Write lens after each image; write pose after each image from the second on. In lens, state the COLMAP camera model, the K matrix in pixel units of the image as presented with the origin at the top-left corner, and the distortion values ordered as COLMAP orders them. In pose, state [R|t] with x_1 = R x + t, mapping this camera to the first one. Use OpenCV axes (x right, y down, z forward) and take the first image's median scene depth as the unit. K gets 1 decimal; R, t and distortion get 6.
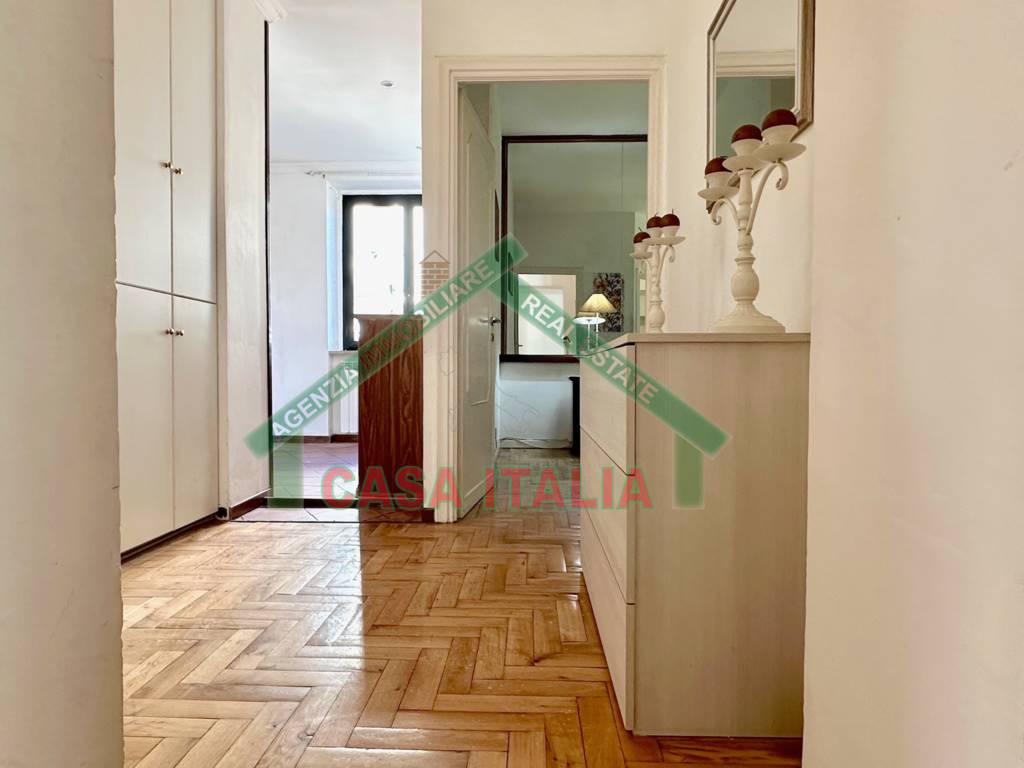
lens RADIAL K [[651.9, 0, 508.3], [0, 651.9, 385.3], [0, 0, 1]] dist [0.002196, 0.000113]
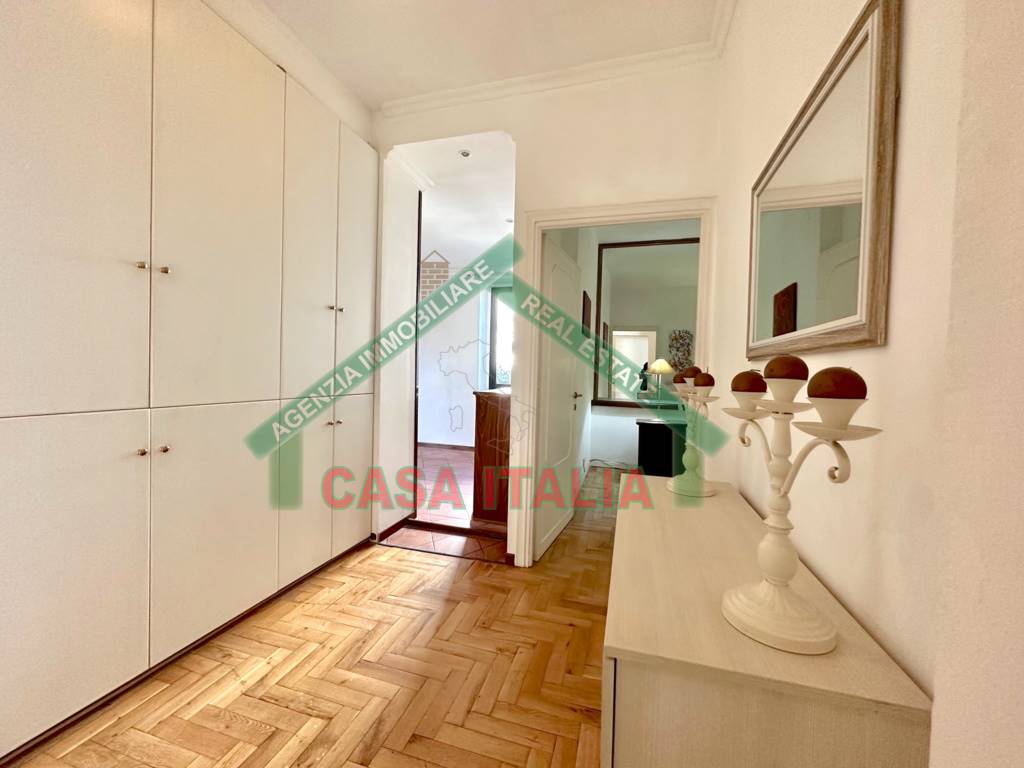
lens RADIAL K [[408.2, 0, 511.2], [0, 408.2, 381.7], [0, 0, 1]] dist [0.000220, 0.000260]
pose [[0.967586, 0.028315, -0.250950, 0.078373], [-0.029317, 0.999570, -0.000255, -0.164105], [0.250835, 0.007604, 0.968000, 0.203952]]
